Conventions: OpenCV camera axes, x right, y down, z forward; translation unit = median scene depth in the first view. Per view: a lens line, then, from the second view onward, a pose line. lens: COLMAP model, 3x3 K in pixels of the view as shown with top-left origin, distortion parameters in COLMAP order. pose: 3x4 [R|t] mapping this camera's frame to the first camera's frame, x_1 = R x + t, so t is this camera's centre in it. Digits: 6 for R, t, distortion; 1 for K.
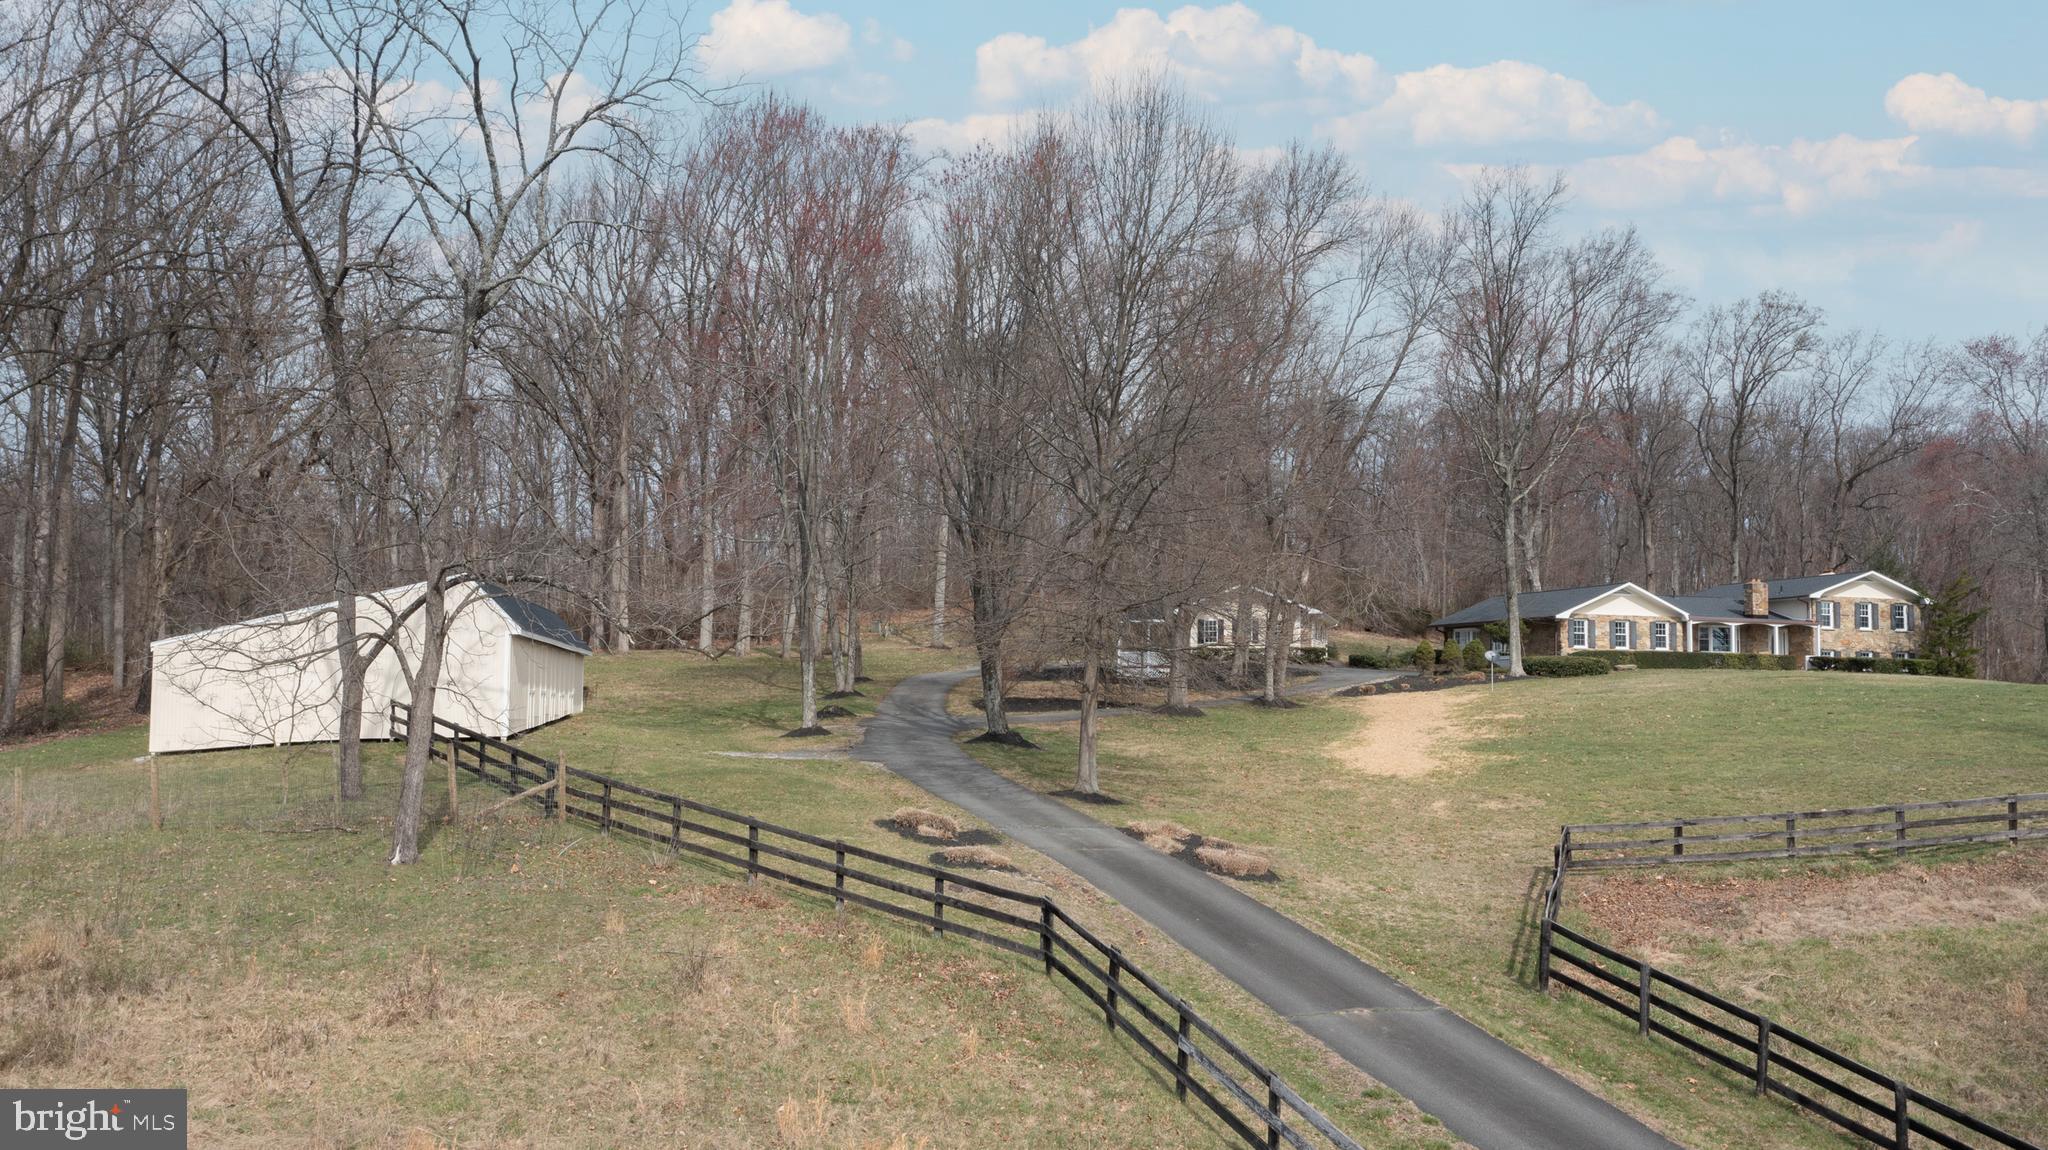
lens RADIAL K [[1664.3, 0, 1024.0], [0, 1664.3, 575.0], [0, 0, 1]] dist [0.000494, -0.000191]
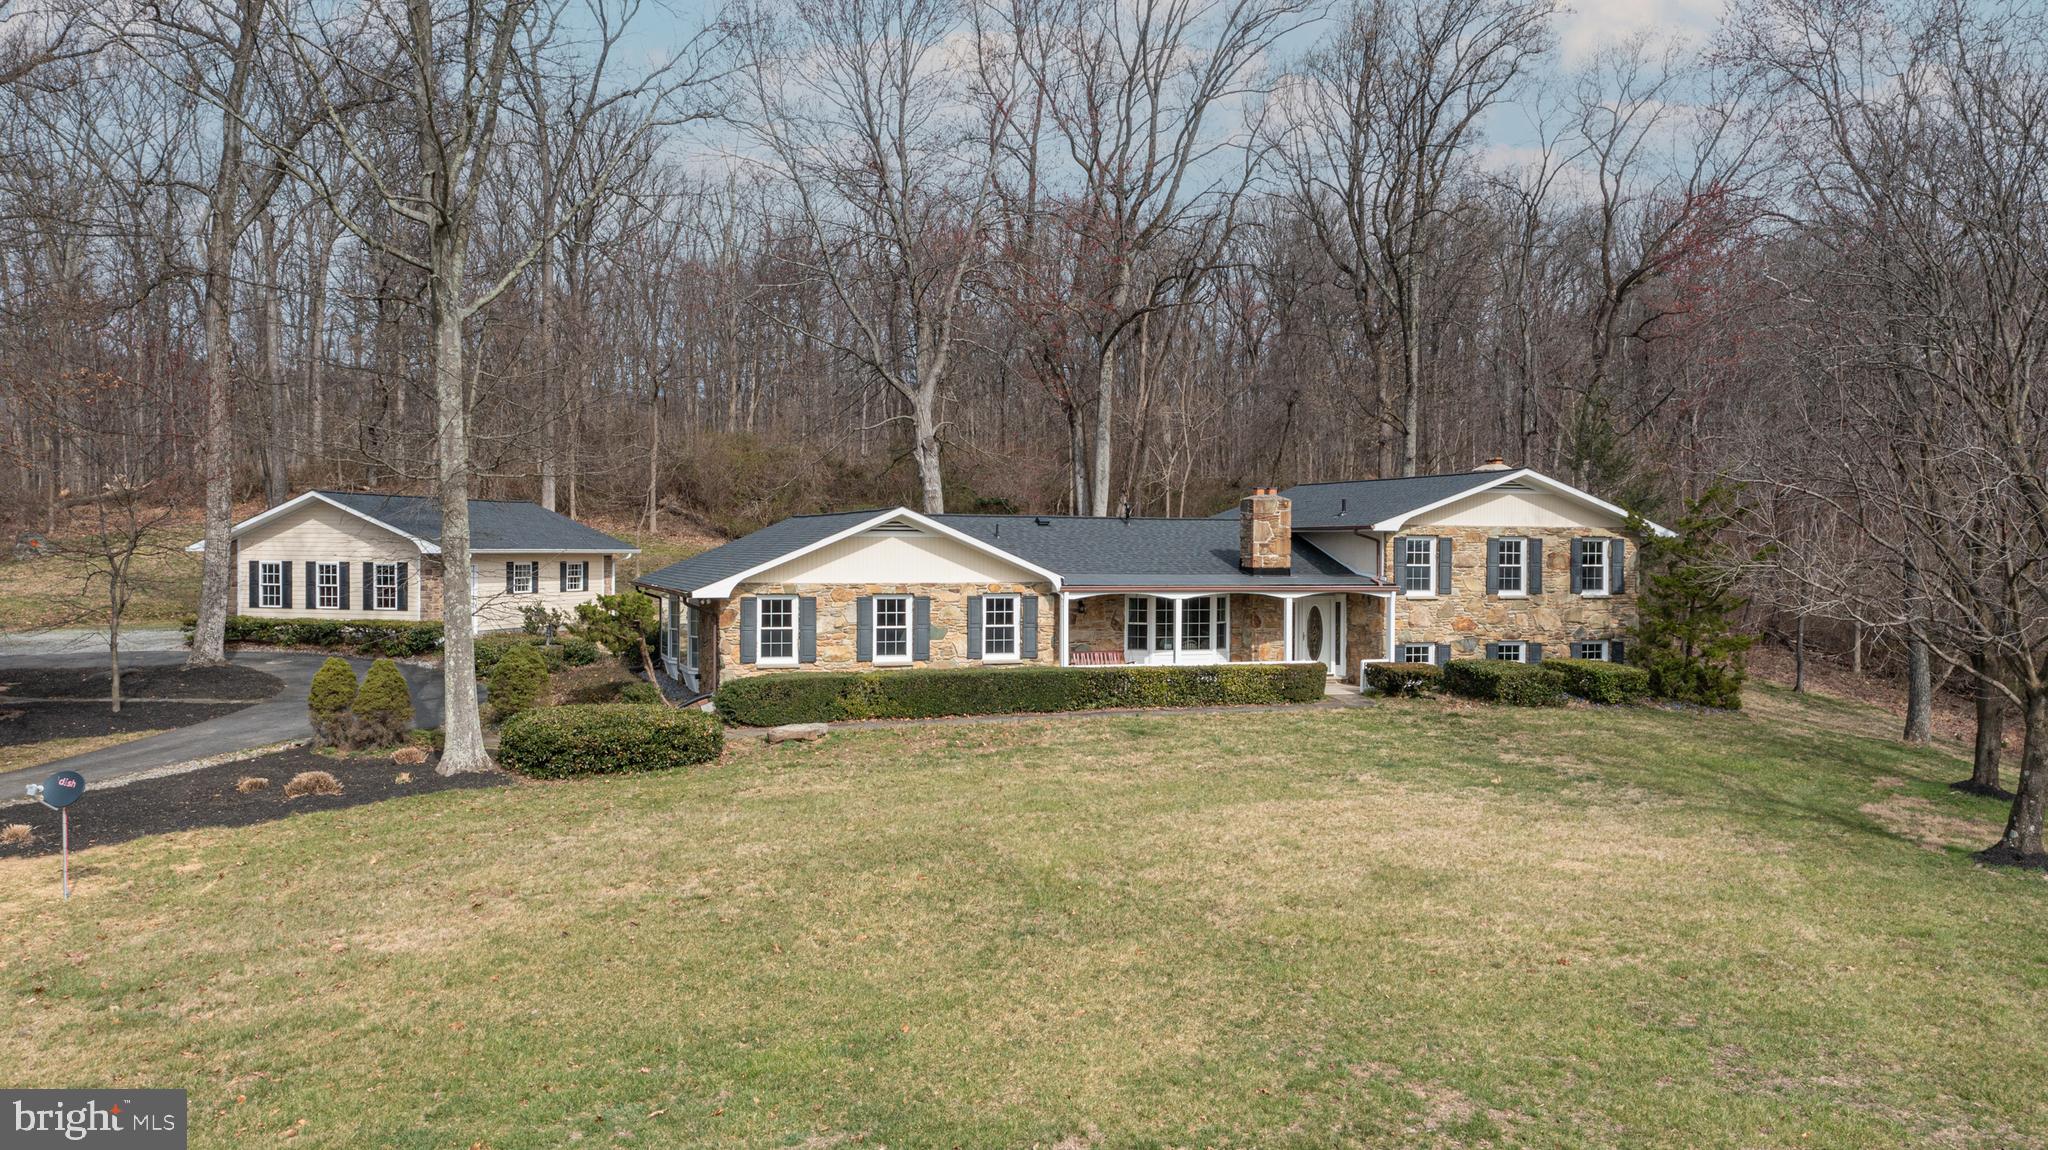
lens RADIAL K [[1664.3, 0, 1024.0], [0, 1664.3, 575.0], [0, 0, 1]] dist [0.000494, -0.000191]
pose [[0.999540, -0.002281, 0.030233, 0.365248], [-0.000634, 0.995376, 0.096049, -0.017381], [-0.030312, -0.096024, 0.994917, 0.559683]]
